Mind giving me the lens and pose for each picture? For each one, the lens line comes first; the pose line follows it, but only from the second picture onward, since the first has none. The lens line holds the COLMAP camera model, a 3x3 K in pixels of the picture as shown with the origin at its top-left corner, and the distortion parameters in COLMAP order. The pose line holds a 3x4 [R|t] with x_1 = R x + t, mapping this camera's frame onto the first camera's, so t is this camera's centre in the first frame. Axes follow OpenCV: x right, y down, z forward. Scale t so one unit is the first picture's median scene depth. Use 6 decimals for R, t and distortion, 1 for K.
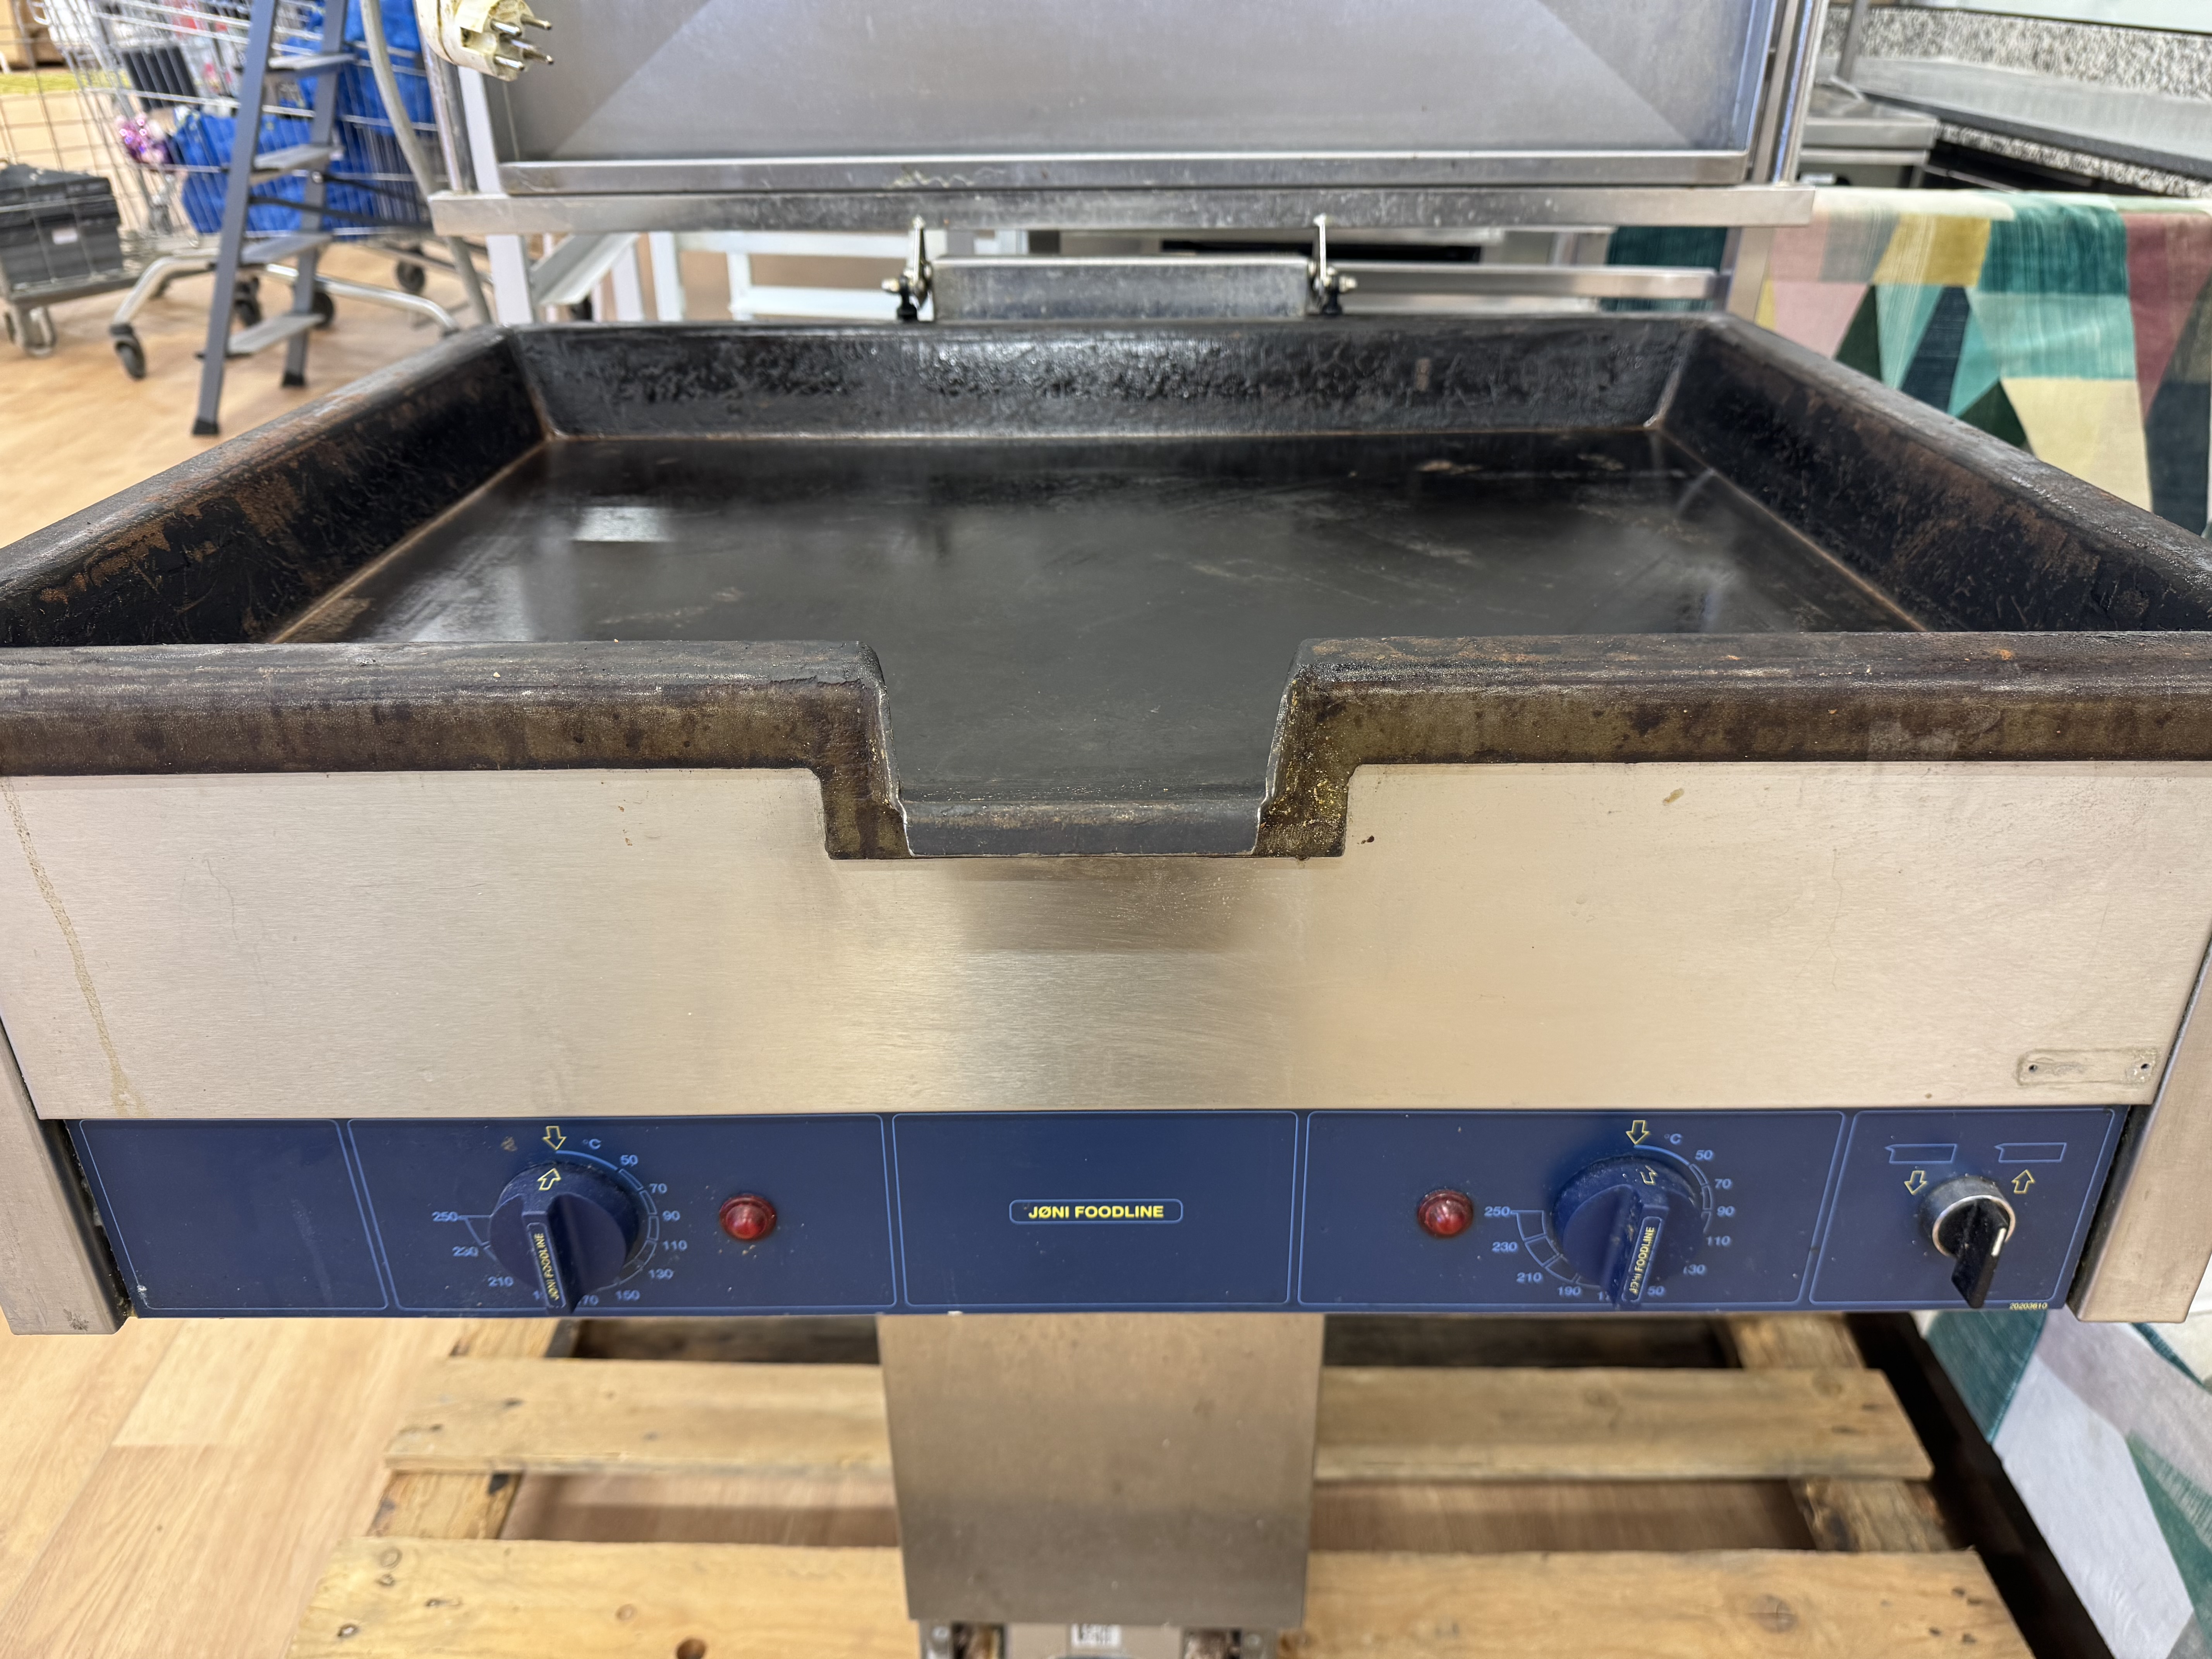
lens RADIAL K [[1559.8, 0, 1100.0], [0, 1559.8, 870.1], [0, 0, 1]] dist [0.021933, -0.032570]
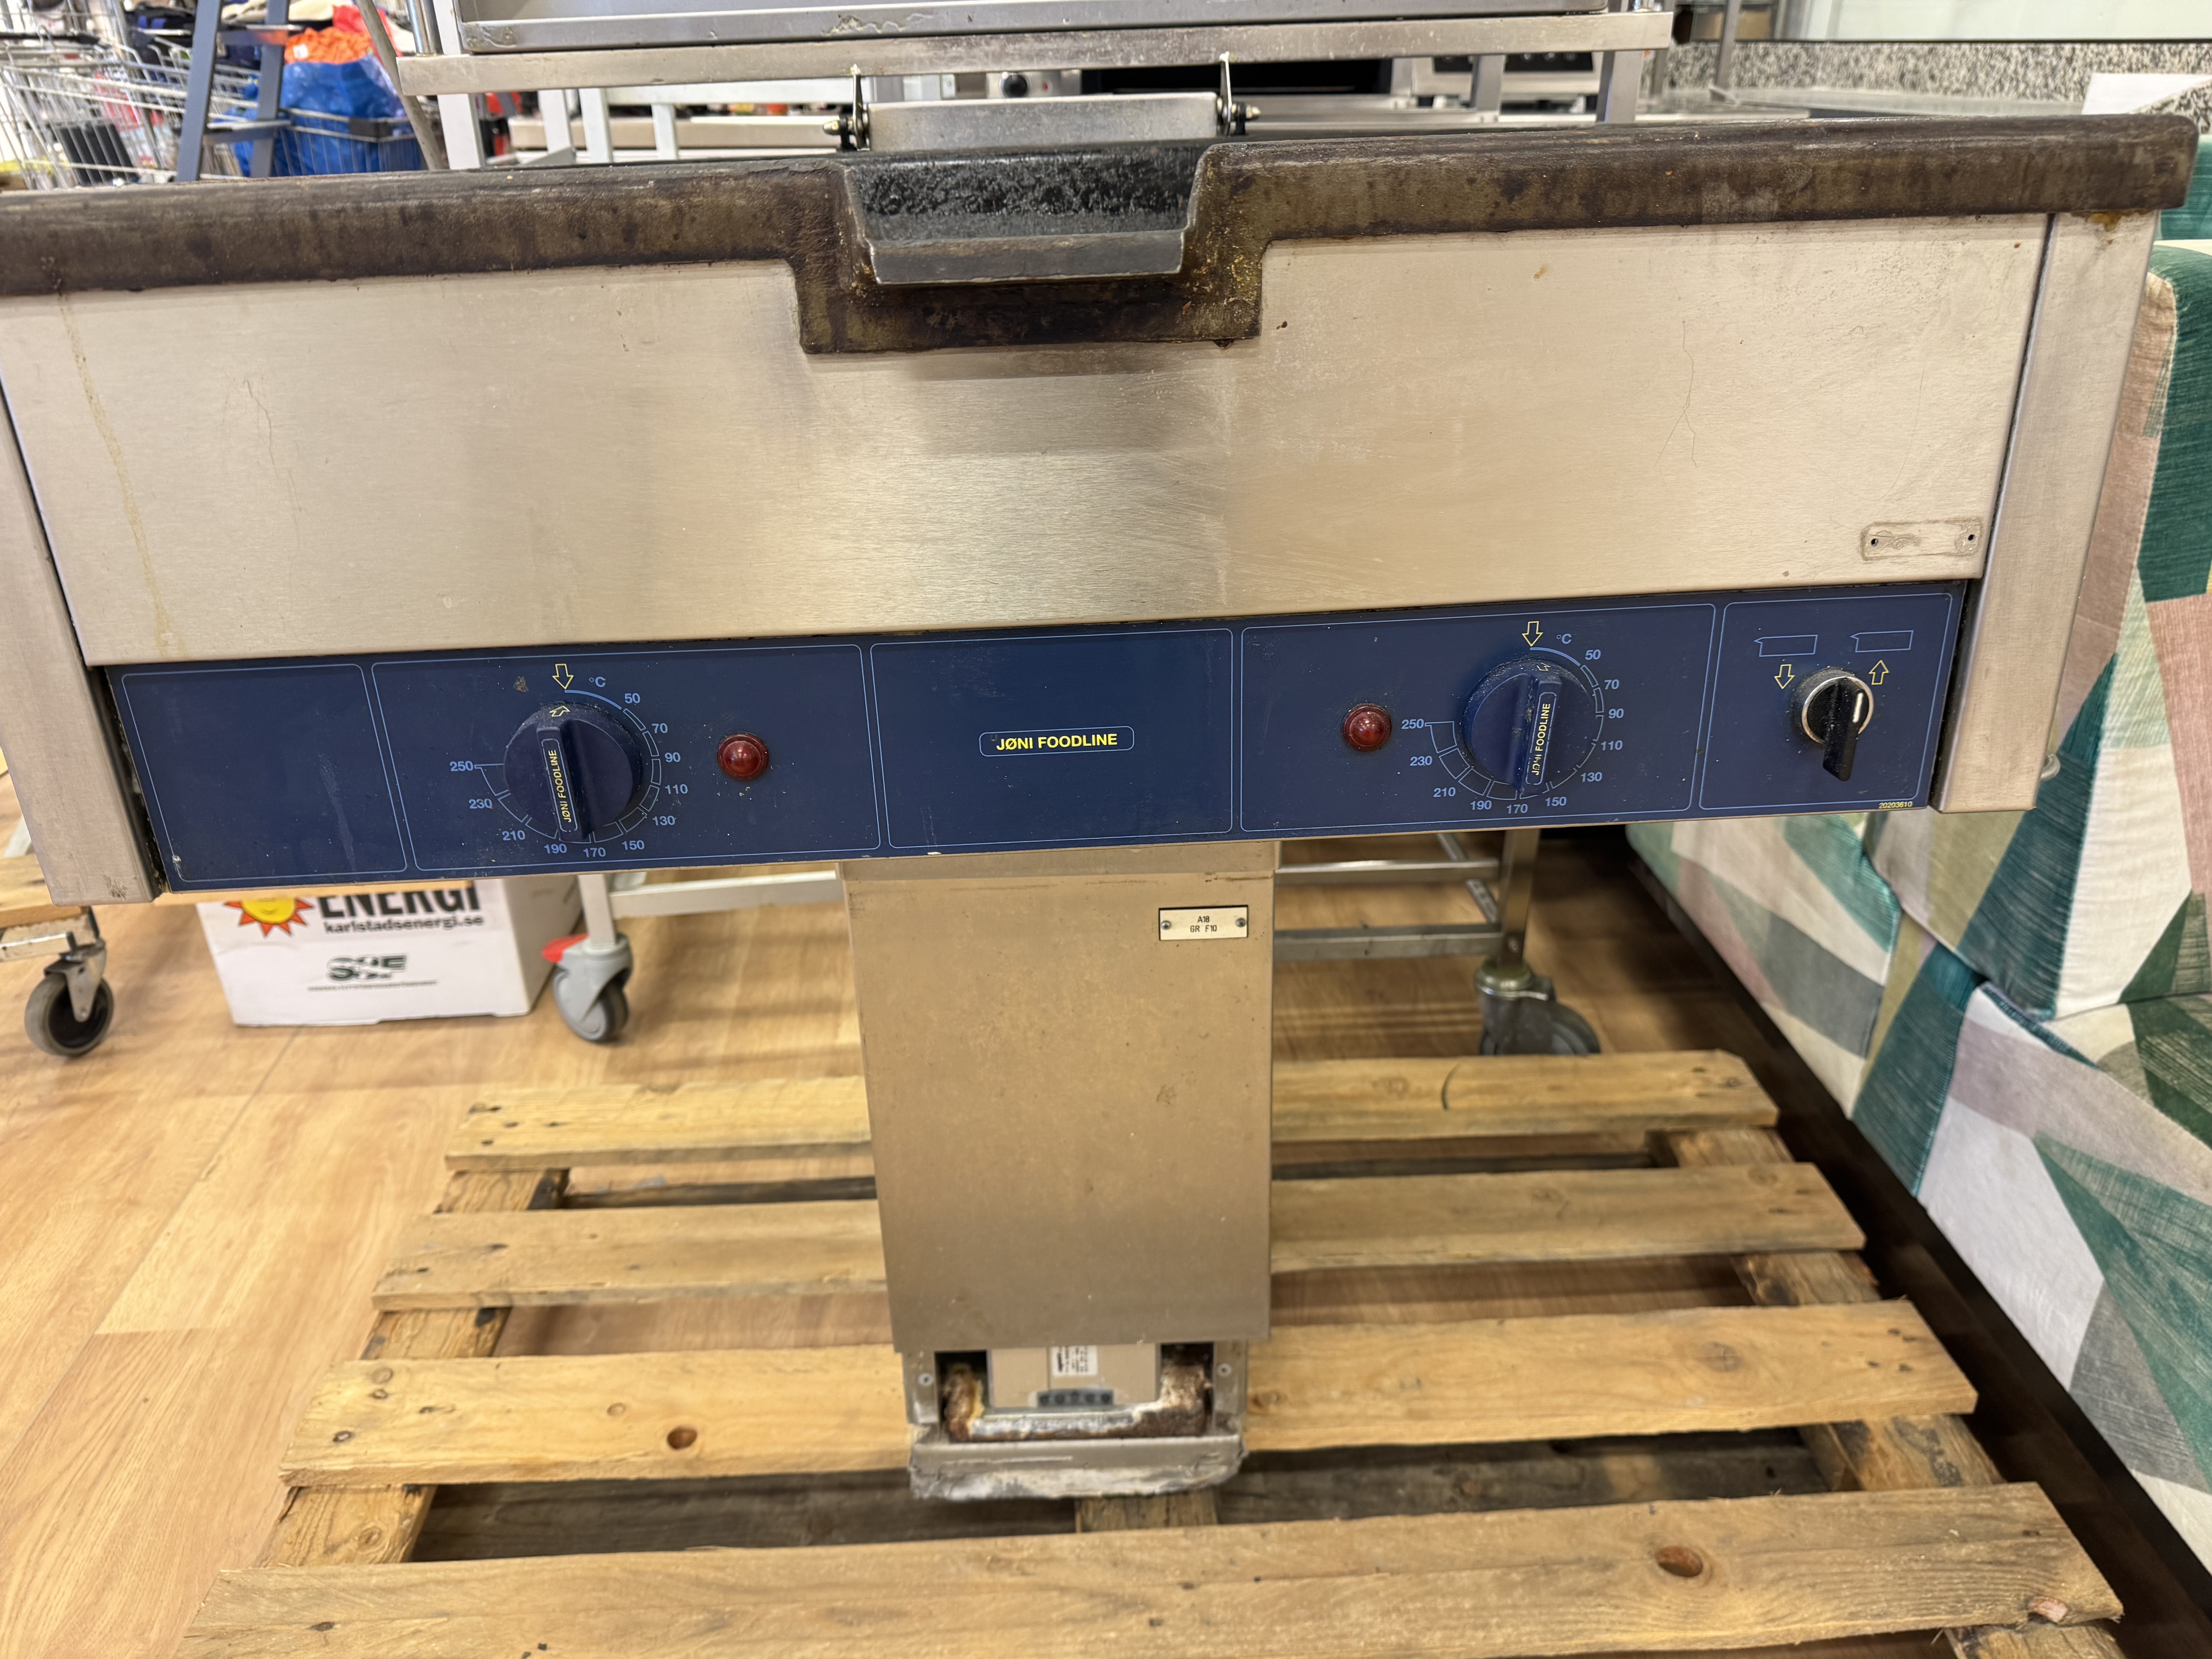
lens RADIAL K [[1559.8, 0, 1093.1], [0, 1559.8, 885.5], [0, 0, 1]] dist [0.021933, -0.032570]
pose [[0.998682, -0.041801, 0.029789, -0.013550], [0.043236, 0.997850, -0.049251, 0.371658], [-0.027666, 0.050474, 0.998342, -0.097484]]
